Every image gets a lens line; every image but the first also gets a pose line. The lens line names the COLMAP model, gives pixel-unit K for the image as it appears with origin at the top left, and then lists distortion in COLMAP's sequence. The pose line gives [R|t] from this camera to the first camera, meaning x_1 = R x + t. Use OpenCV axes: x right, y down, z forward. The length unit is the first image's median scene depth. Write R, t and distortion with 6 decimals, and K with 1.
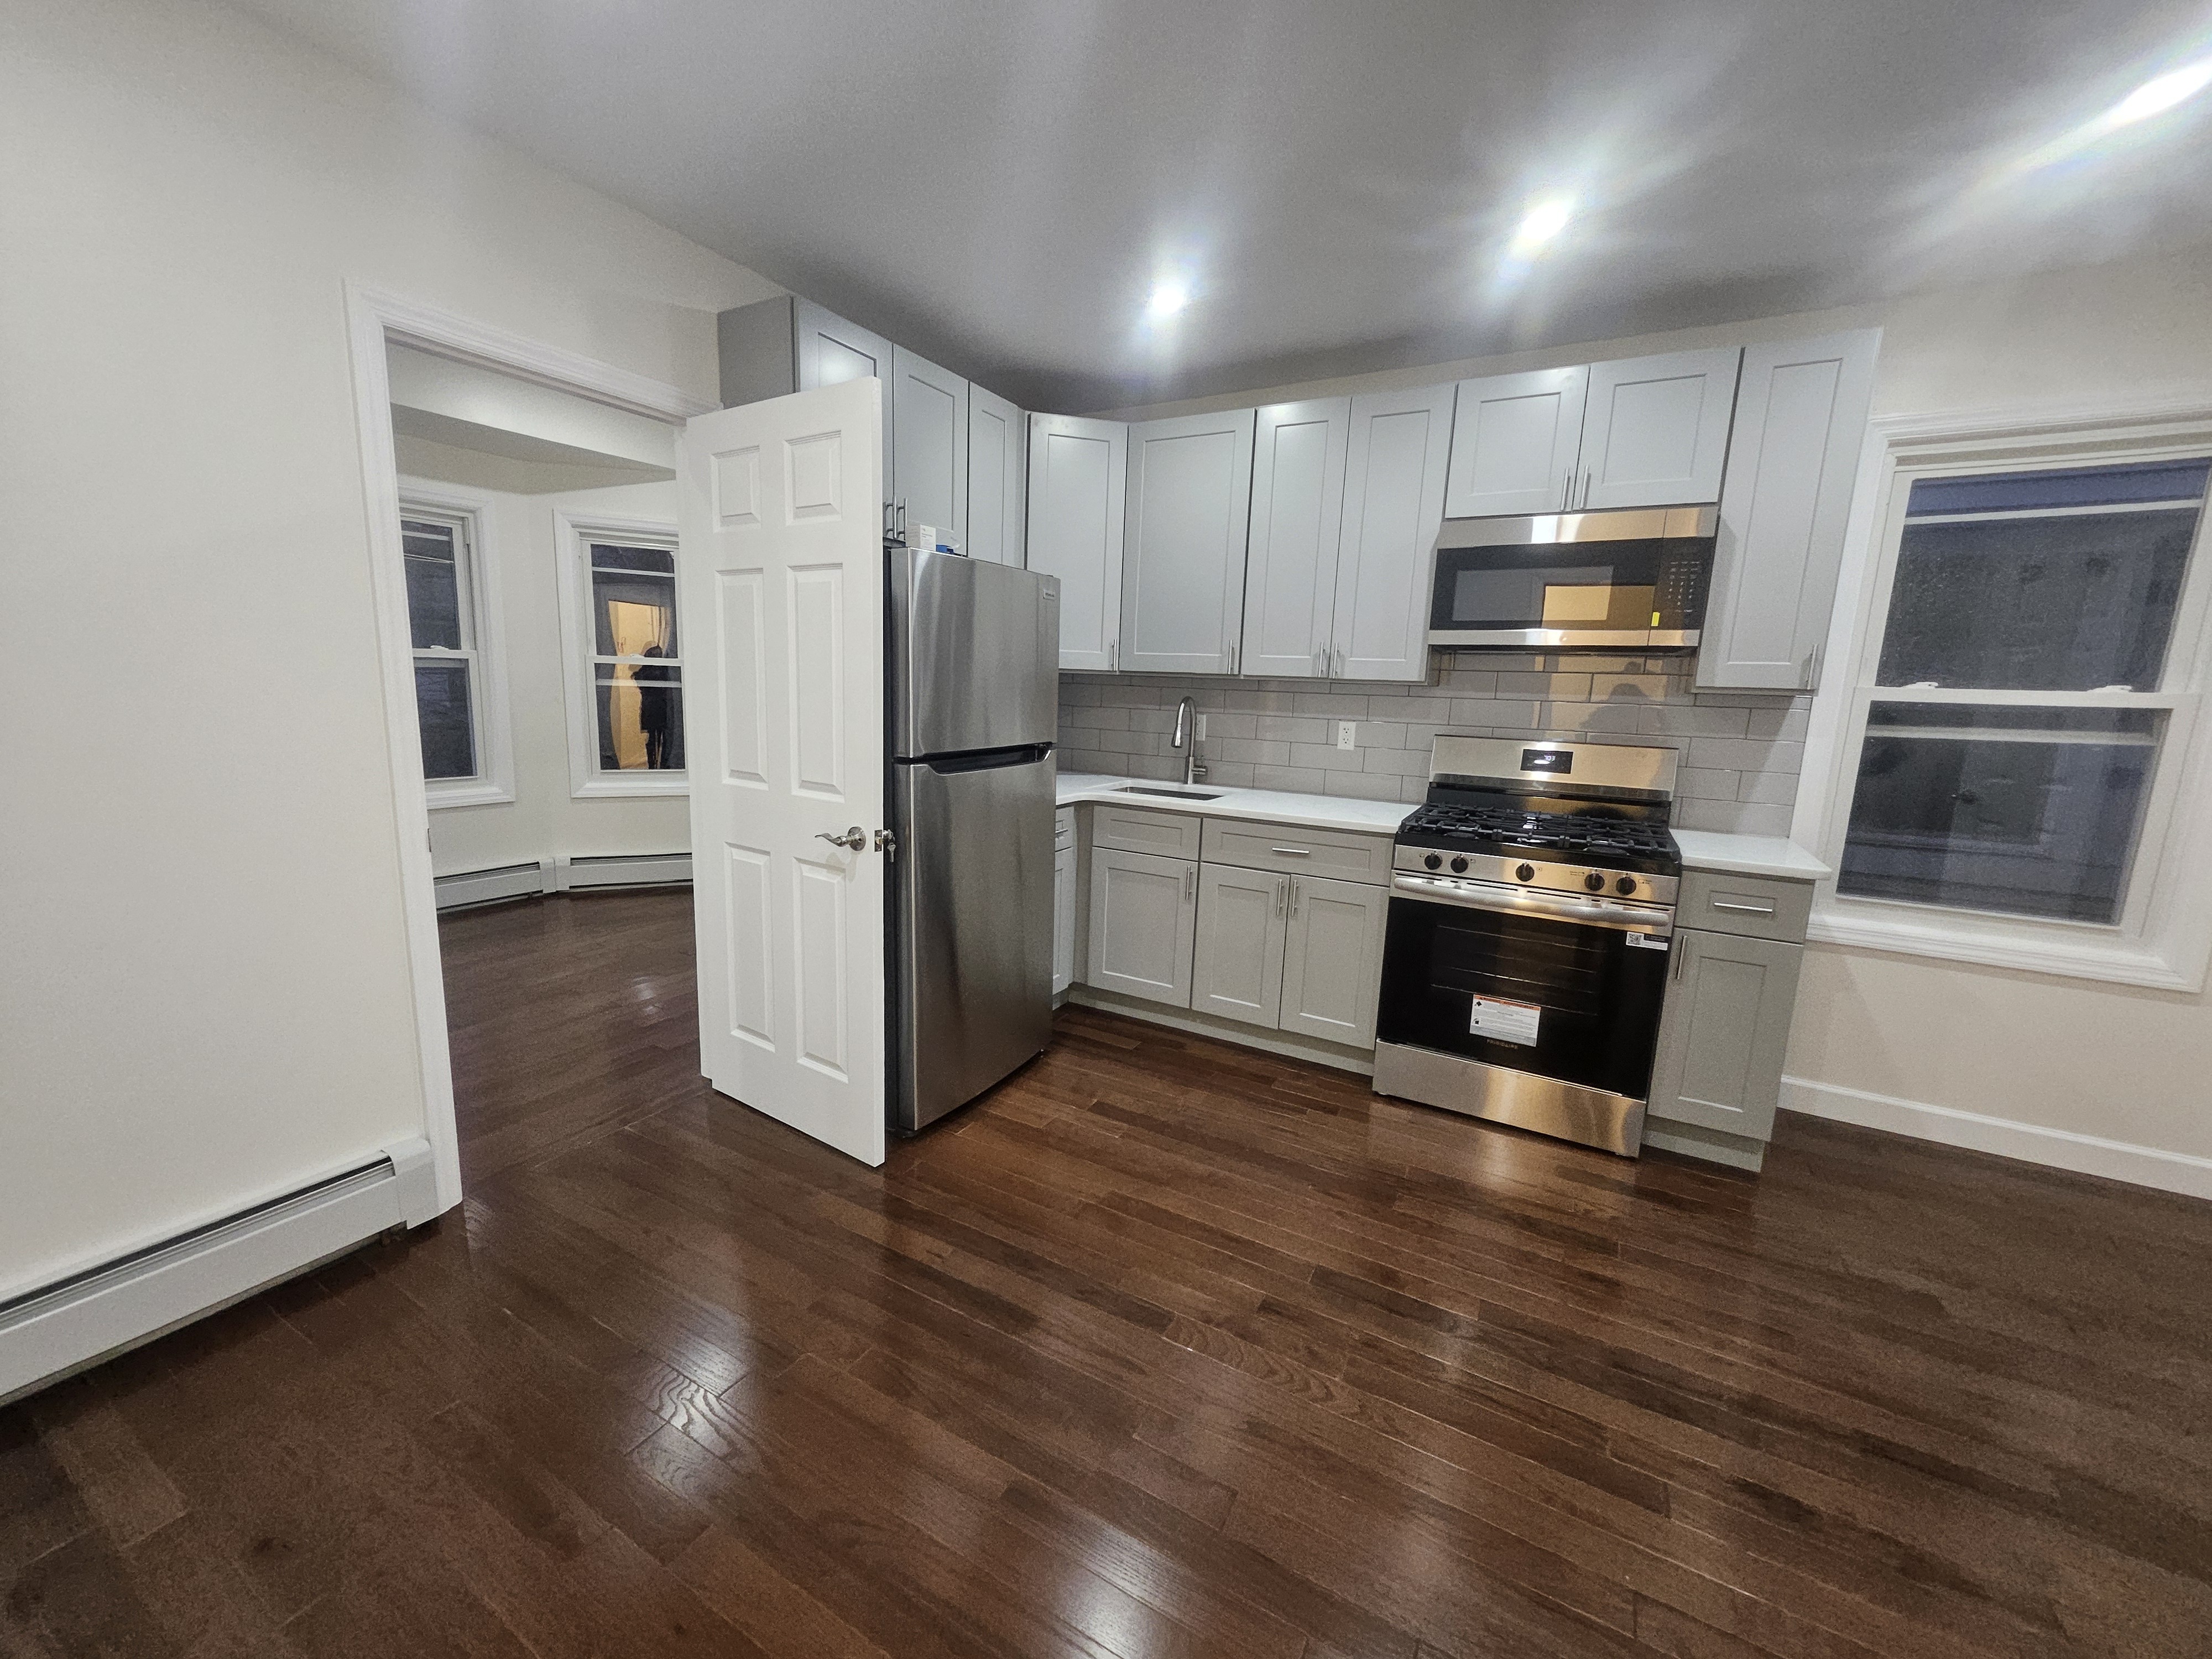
lens RADIAL K [[867.8, 0, 1088.5], [0, 867.8, 828.6], [0, 0, 1]] dist [0.004902, -0.000722]
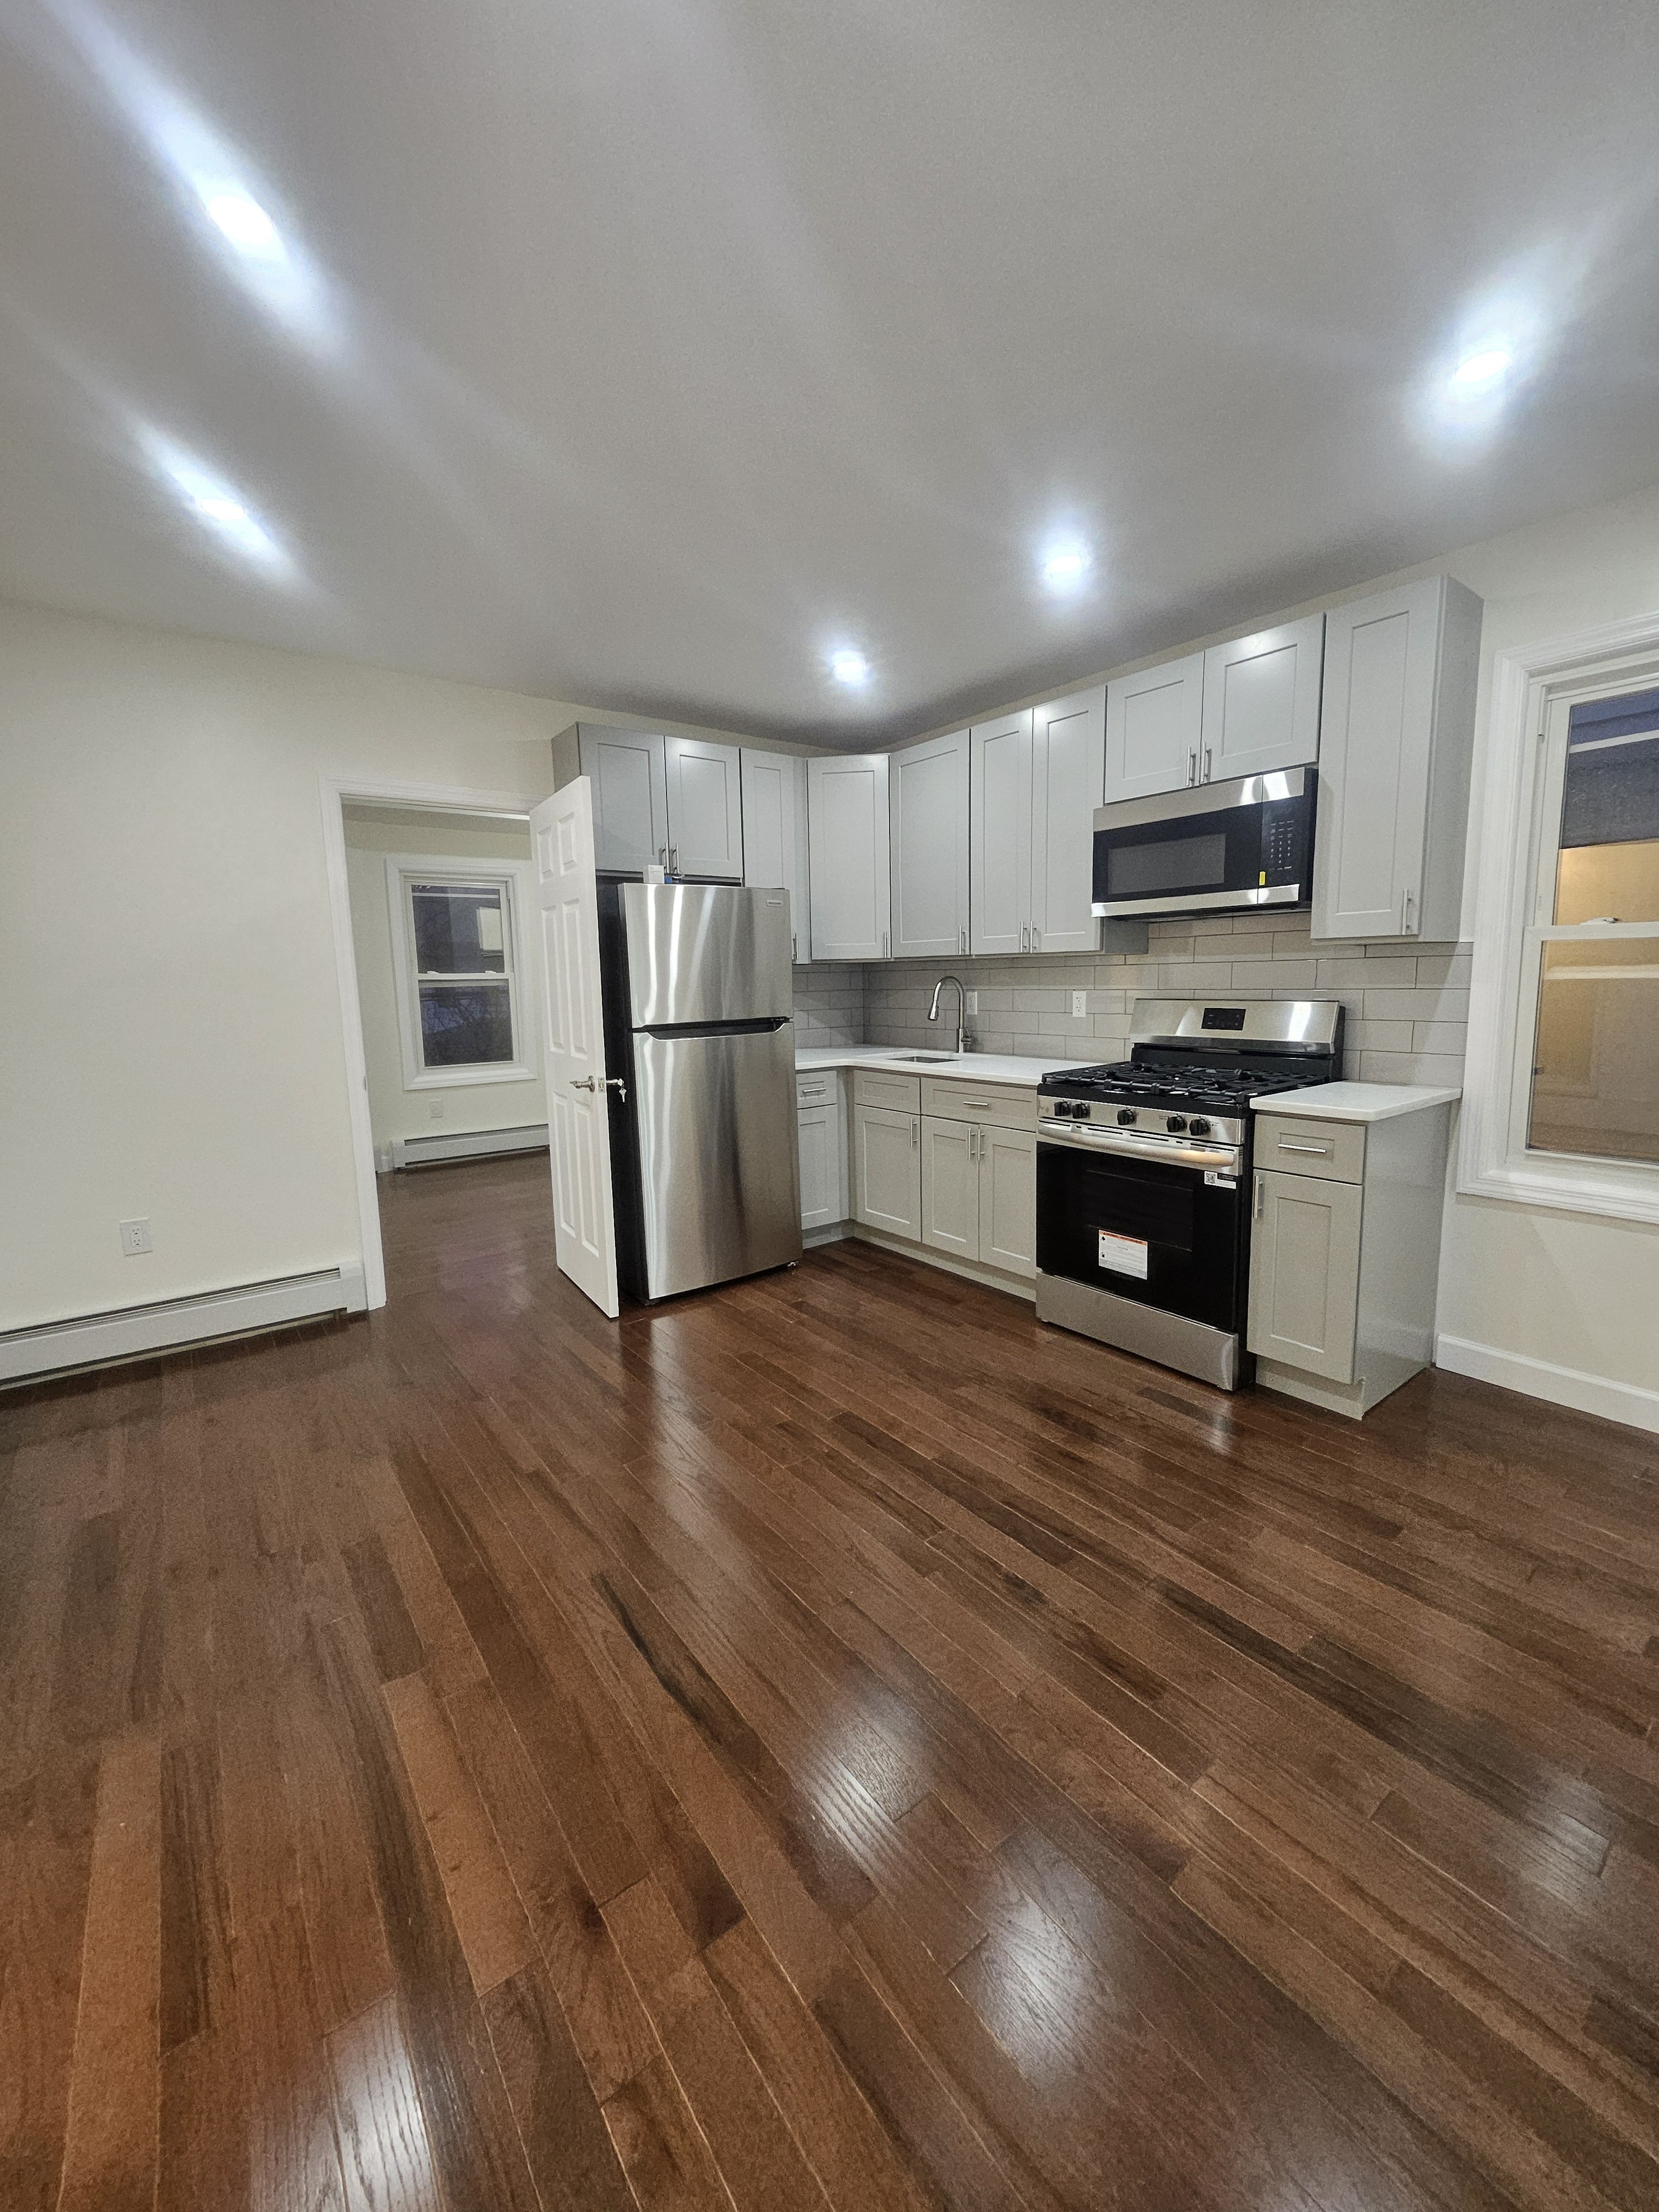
lens RADIAL K [[867.8, 0, 828.1], [0, 867.8, 1086.0], [0, 0, 1]] dist [0.004902, -0.000722]
pose [[0.920096, -0.004482, -0.391668, 0.568200], [-0.013752, 0.998948, -0.043739, 0.062132], [0.391453, 0.045630, 0.919066, -0.158780]]
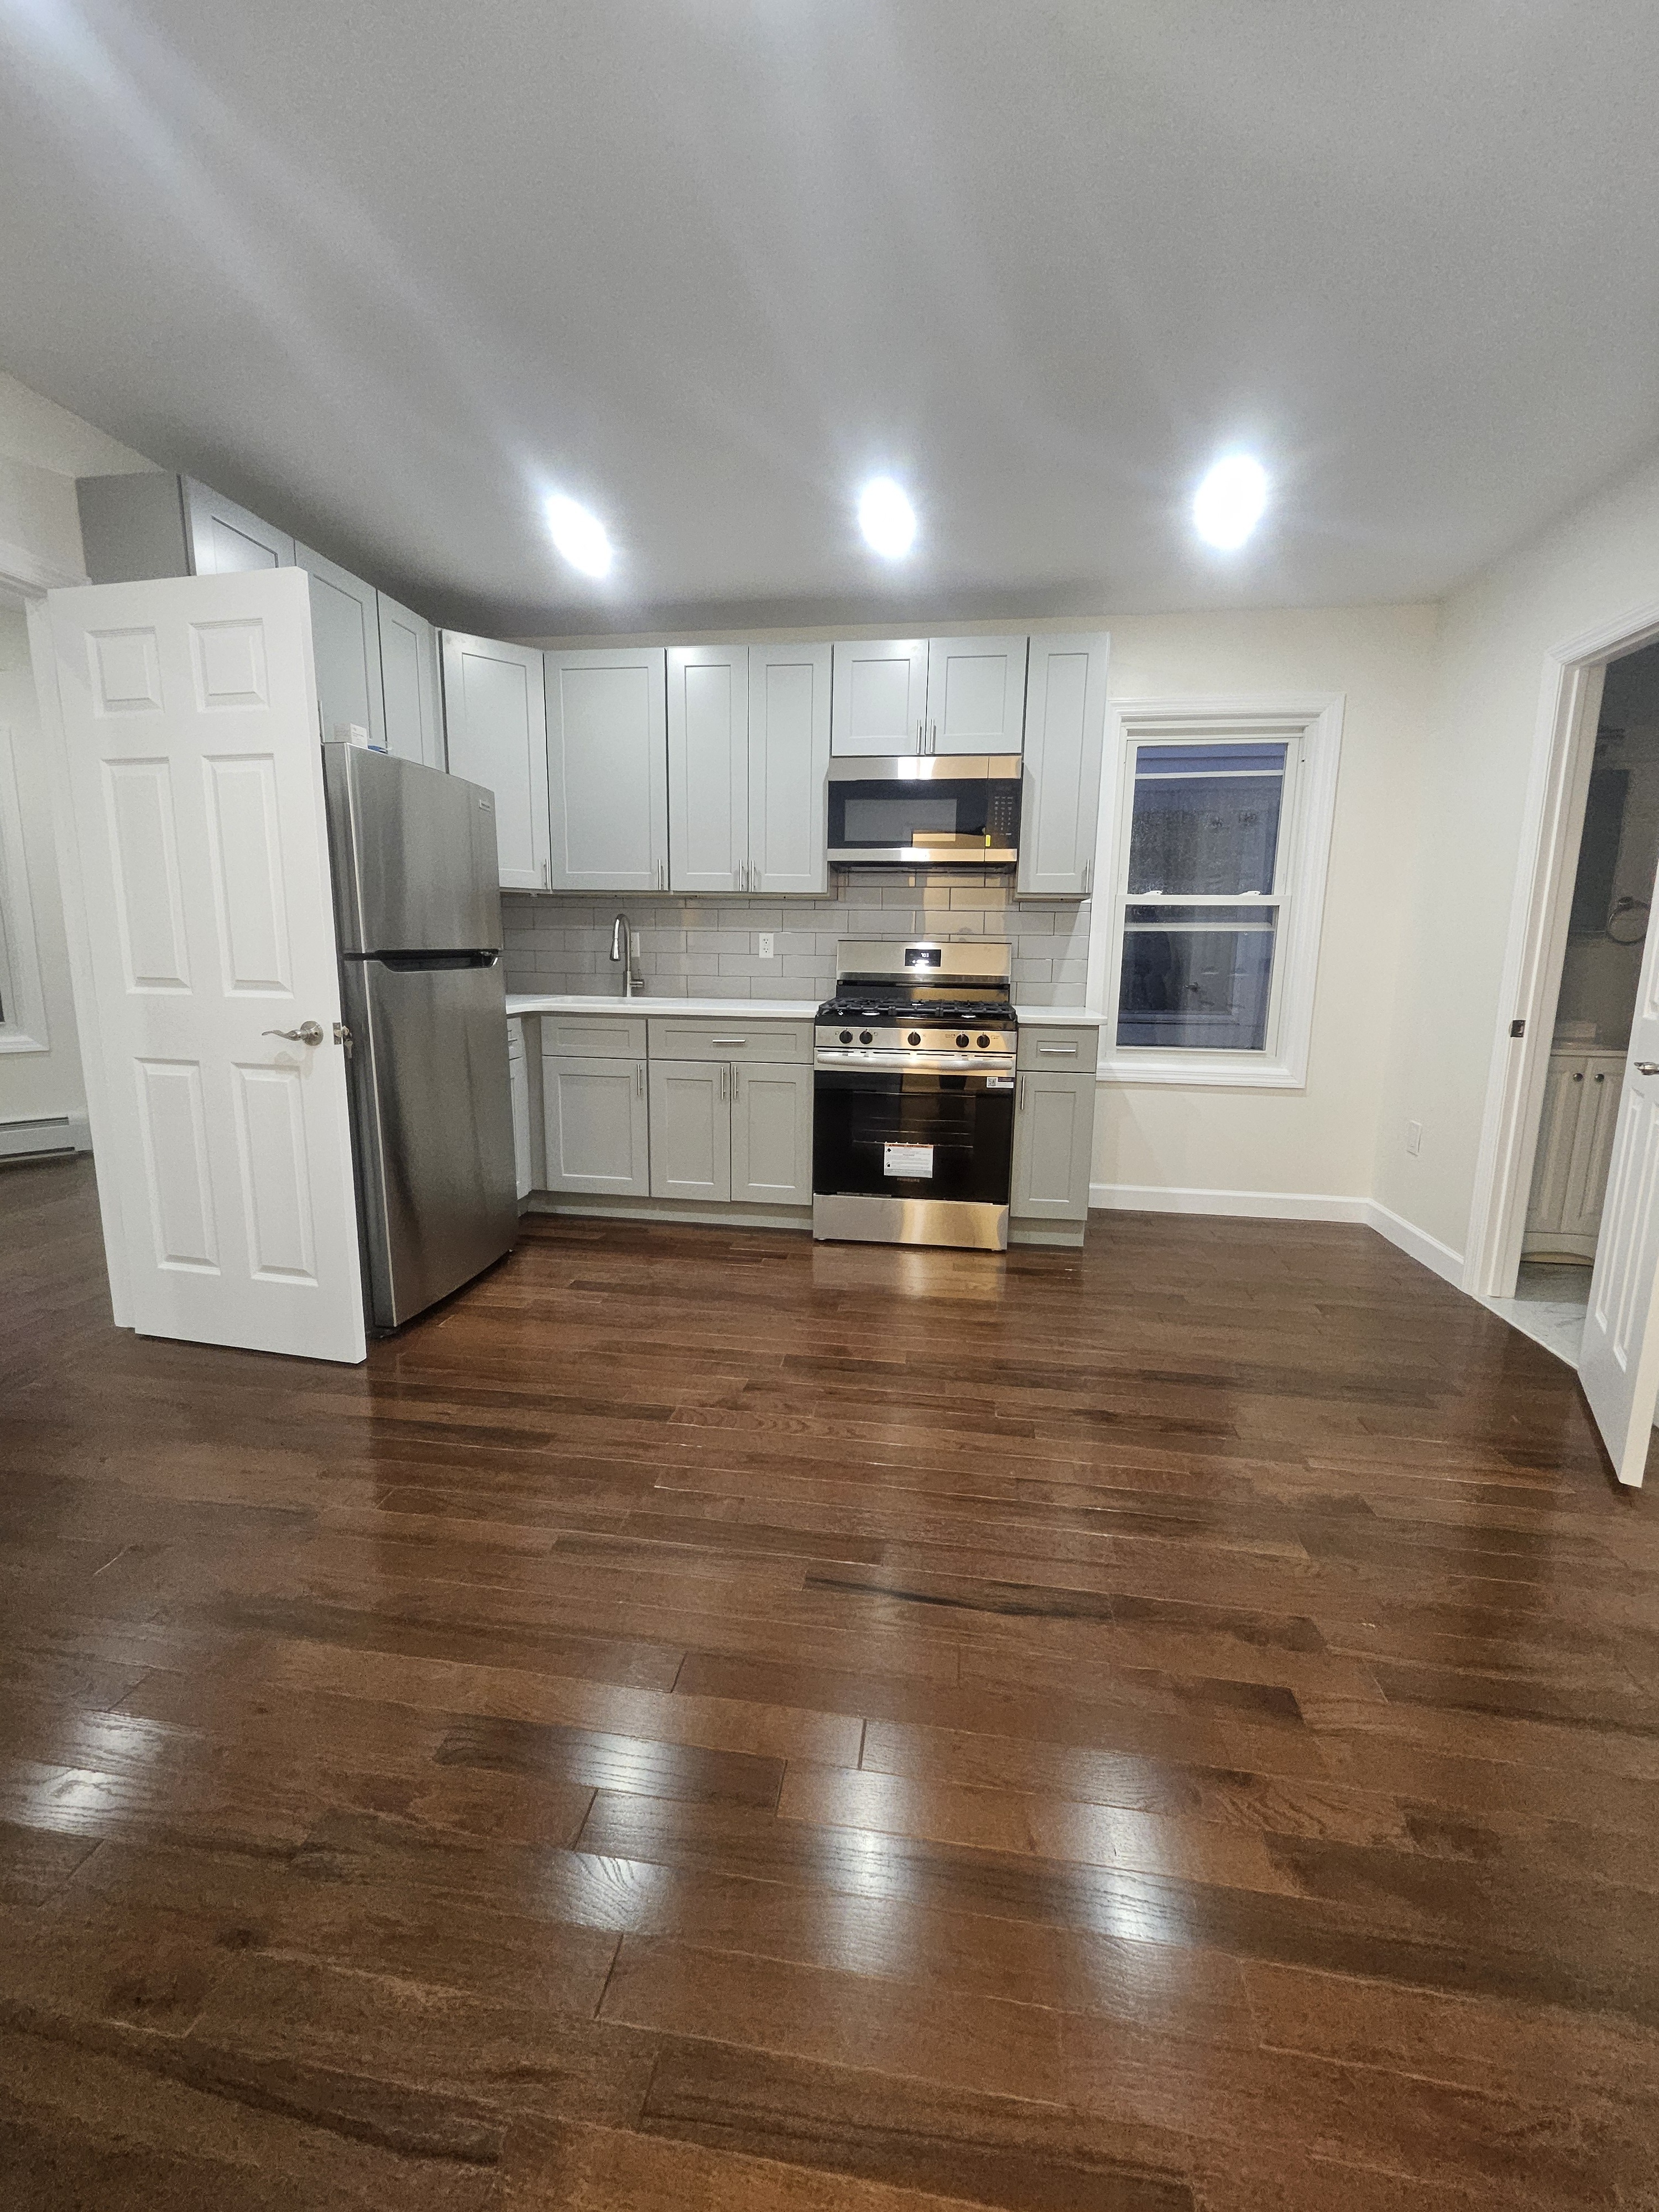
lens RADIAL K [[867.8, 0, 832.9], [0, 867.8, 1088.9], [0, 0, 1]] dist [0.004902, -0.000722]
pose [[0.928638, -0.079407, 0.362390, -0.066413], [0.078425, 0.996767, 0.017445, 0.088514], [-0.362604, 0.012220, 0.931863, -0.125192]]
